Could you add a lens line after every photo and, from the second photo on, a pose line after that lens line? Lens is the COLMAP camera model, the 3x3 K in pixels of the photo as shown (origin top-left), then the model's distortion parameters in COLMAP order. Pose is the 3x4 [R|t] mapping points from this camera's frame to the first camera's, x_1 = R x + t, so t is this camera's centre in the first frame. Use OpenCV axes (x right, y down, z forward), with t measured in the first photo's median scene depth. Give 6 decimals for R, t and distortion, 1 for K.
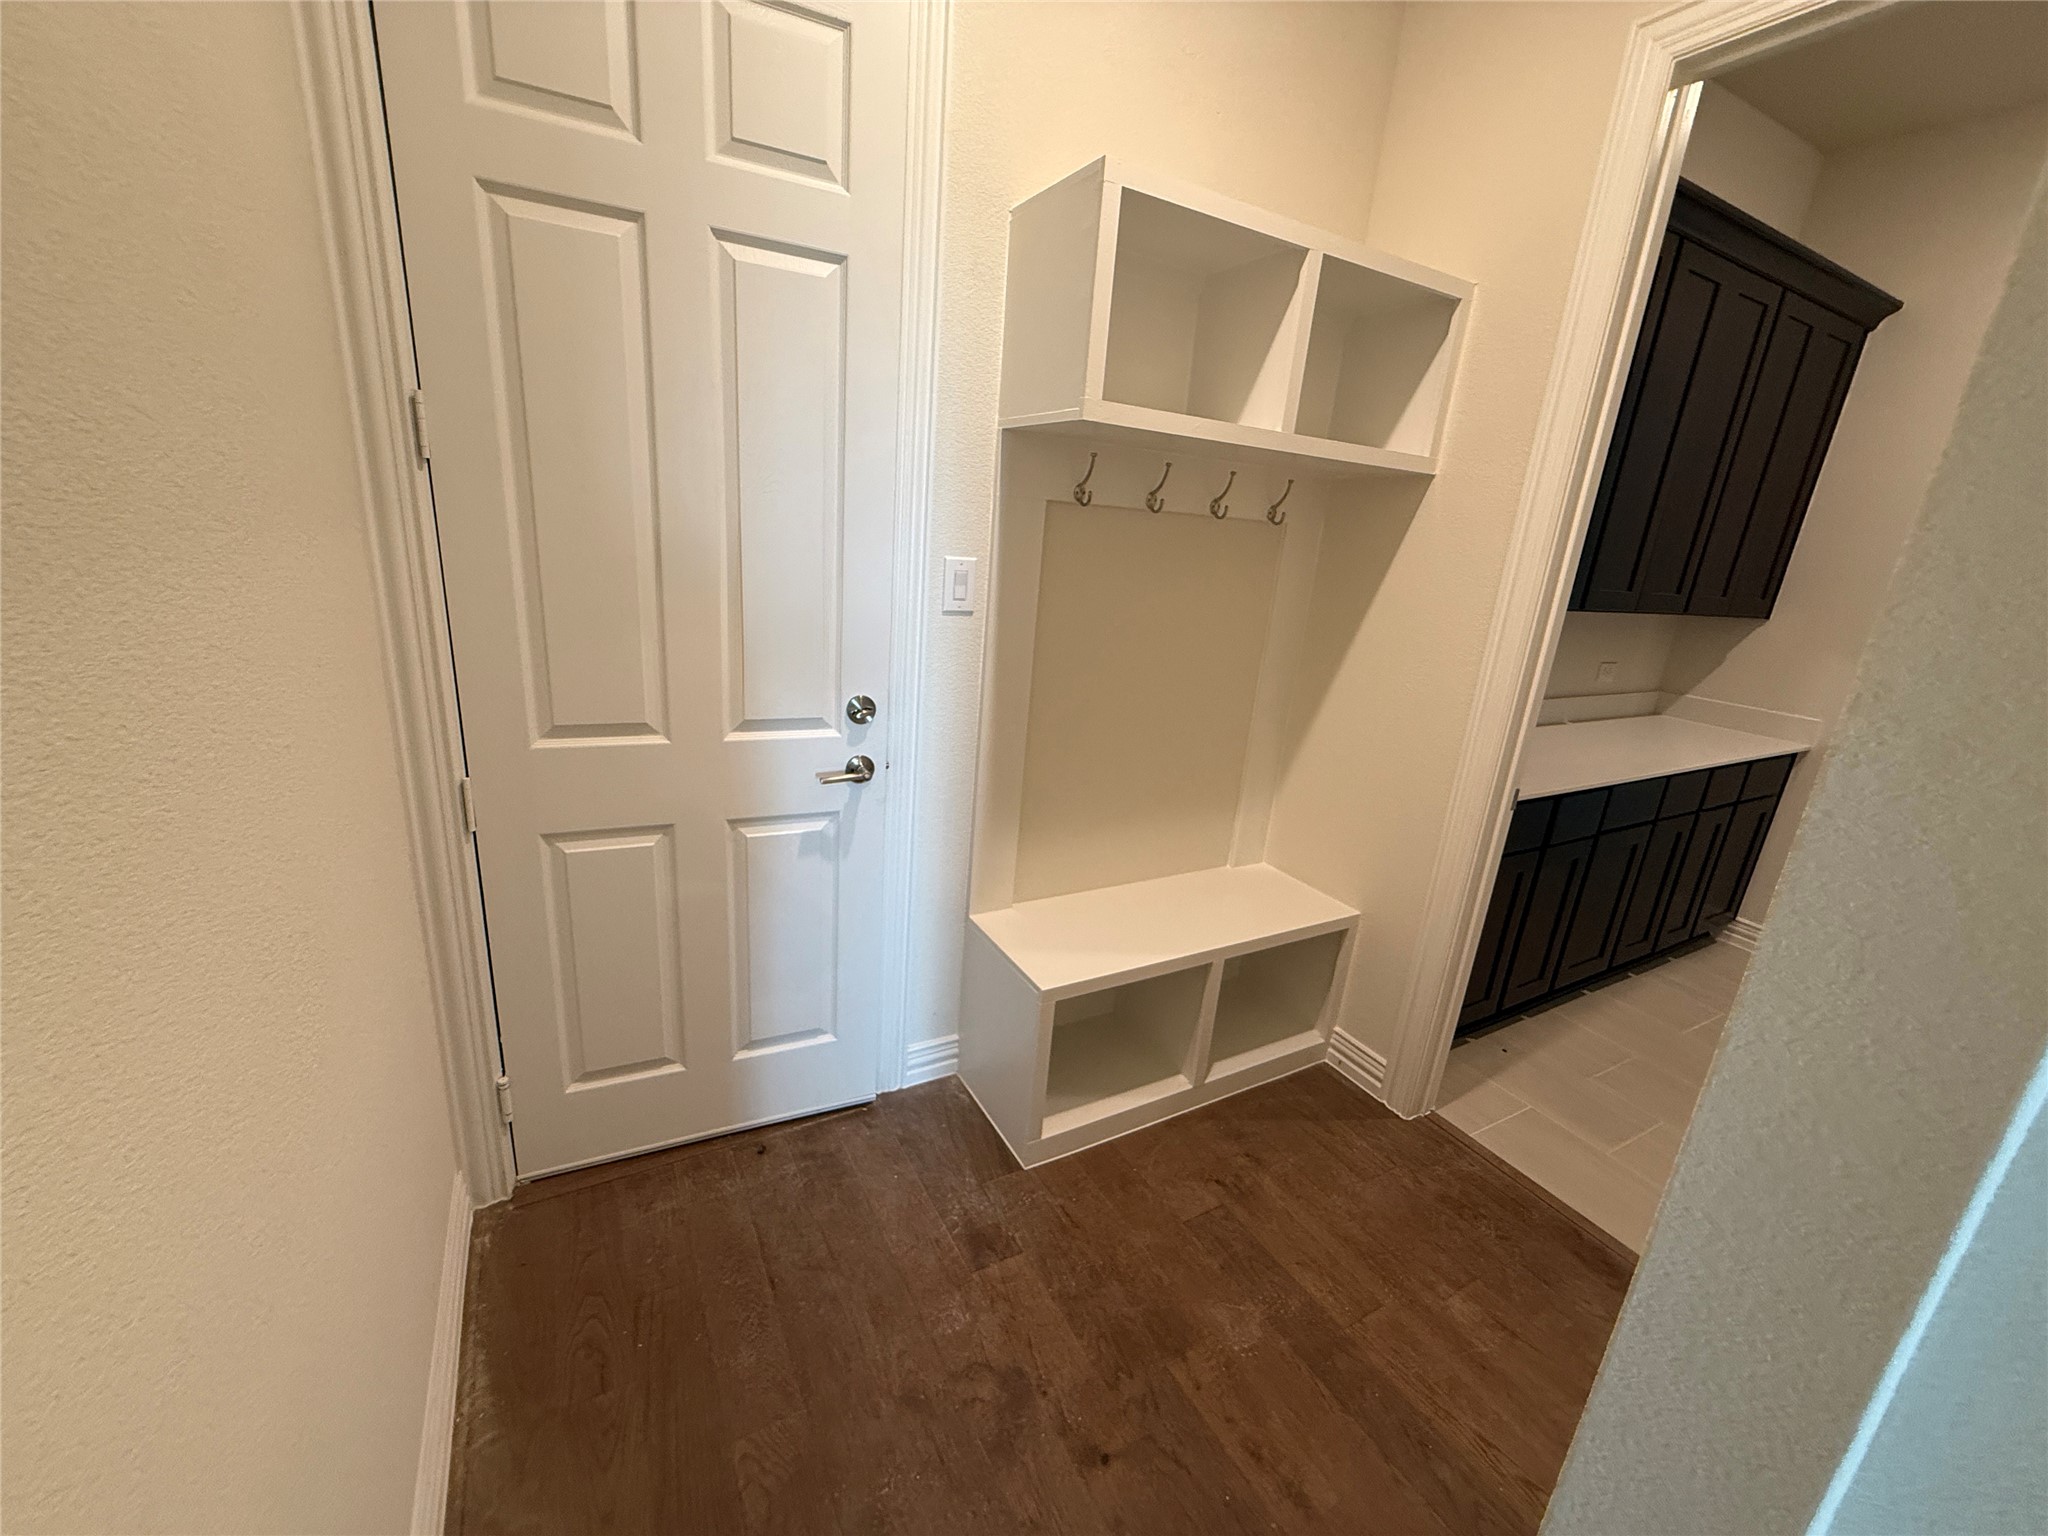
lens RADIAL K [[814.9, 0, 1024.0], [0, 814.9, 768.0], [0, 0, 1]] dist [0.000985, 0.000062]
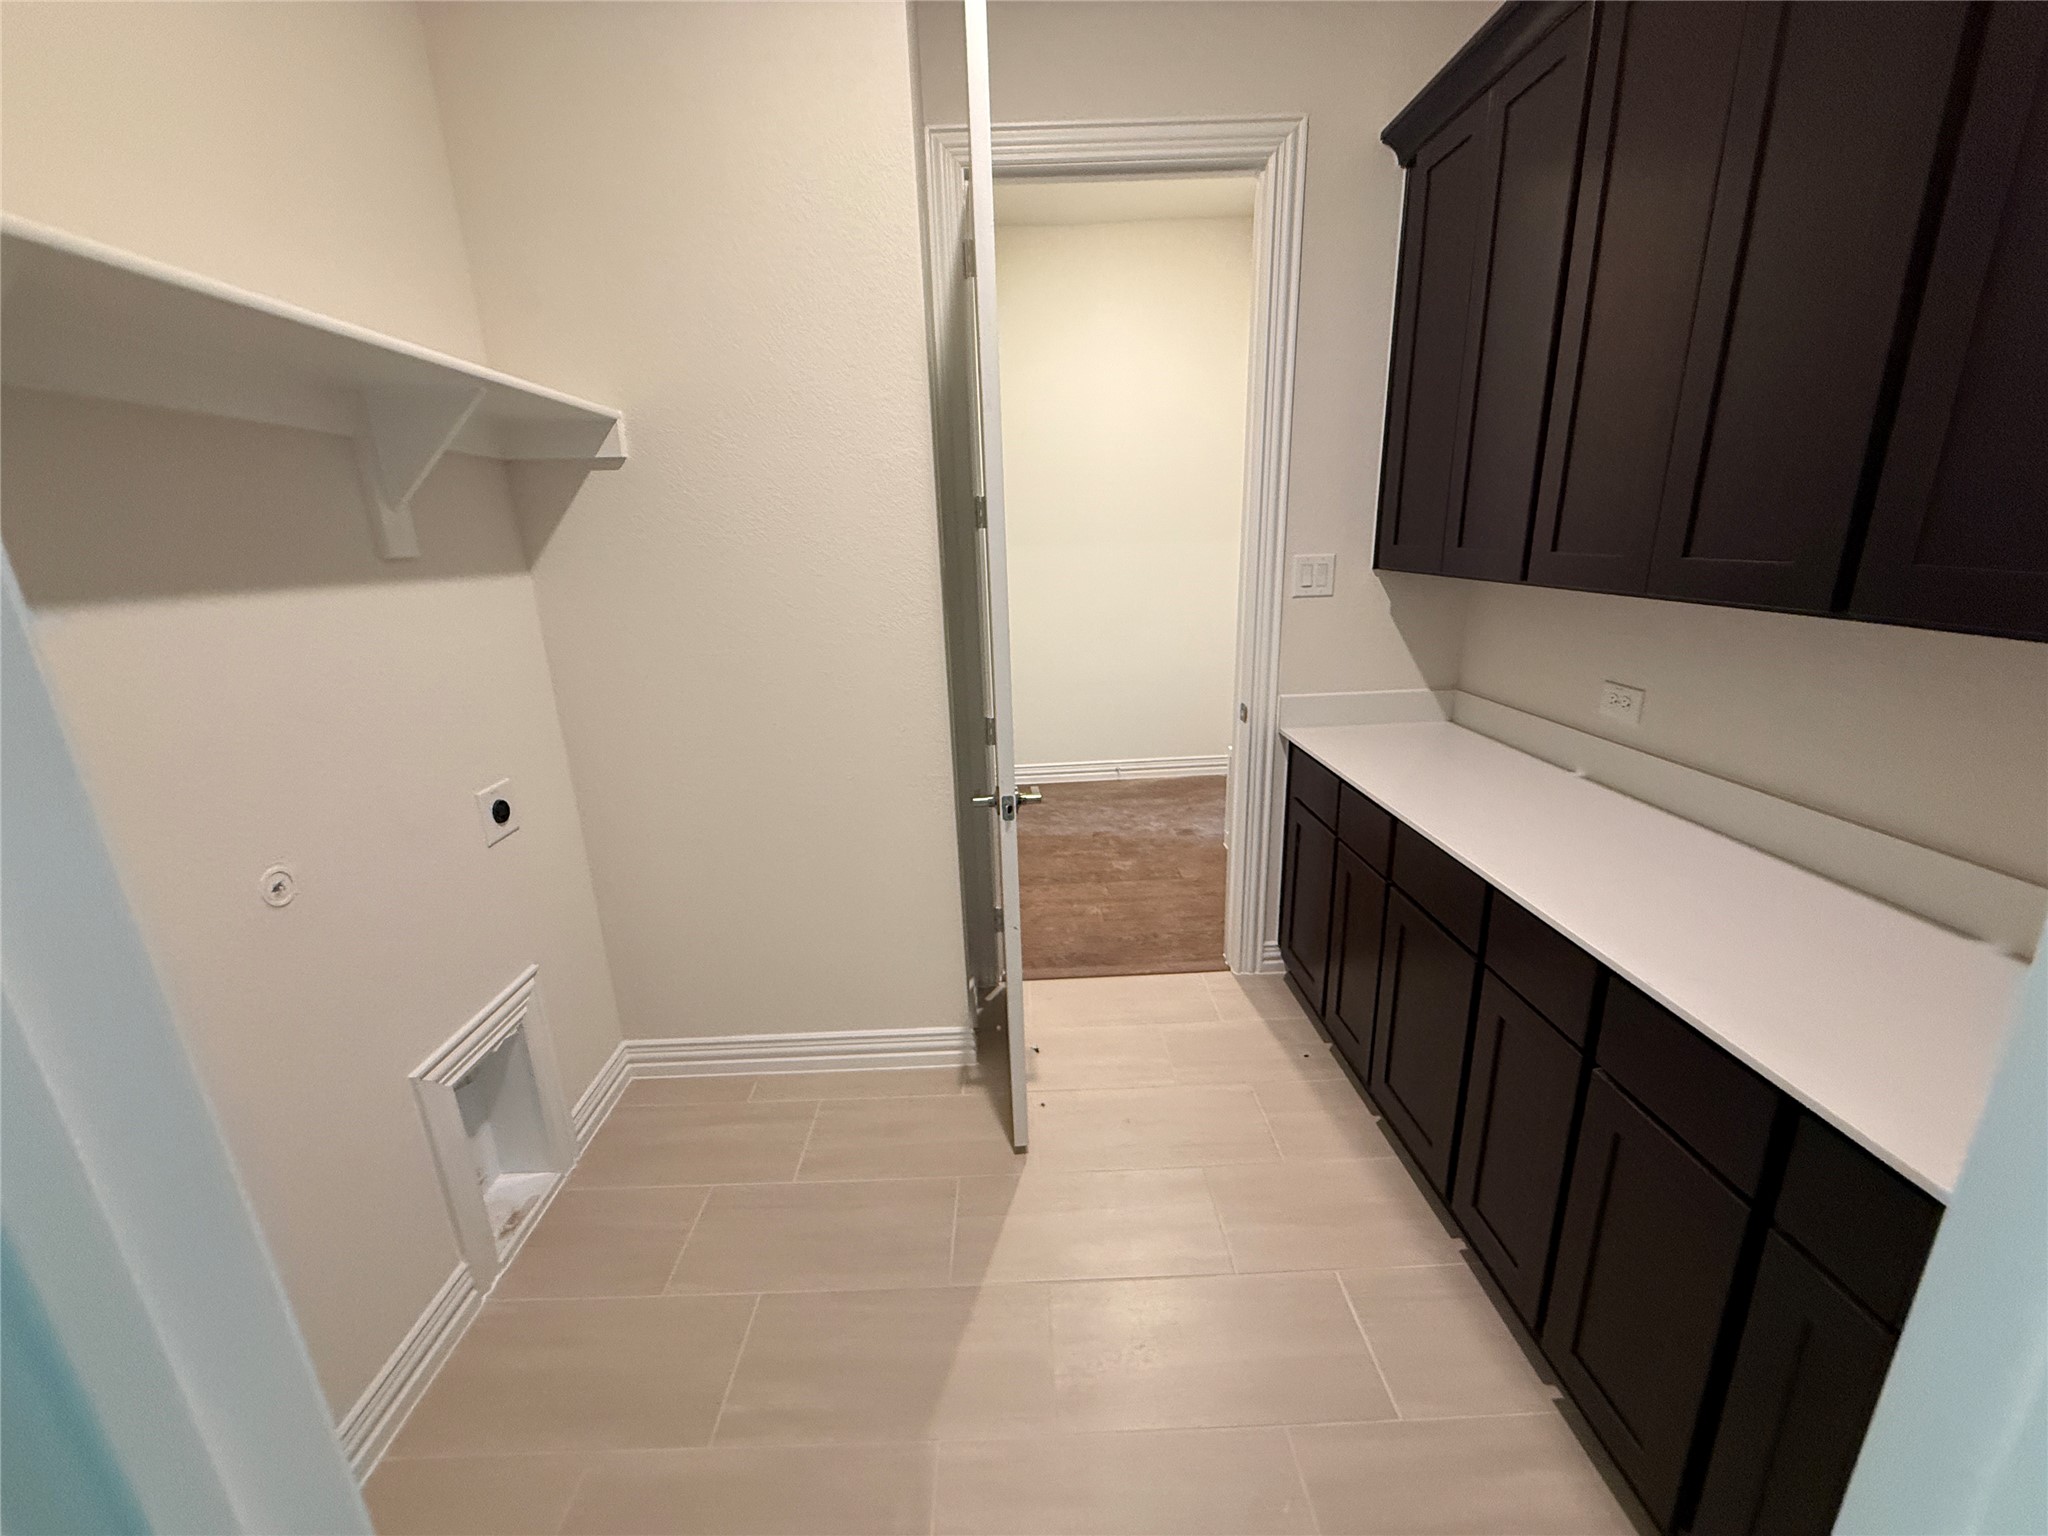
lens RADIAL K [[814.9, 0, 1024.0], [0, 814.9, 768.0], [0, 0, 1]] dist [0.000985, 0.000062]
pose [[-0.466757, 0.182805, -0.865286, 2.335381], [-0.255859, 0.908651, 0.329983, -0.263405], [0.846566, 0.375413, -0.377347, 1.521674]]
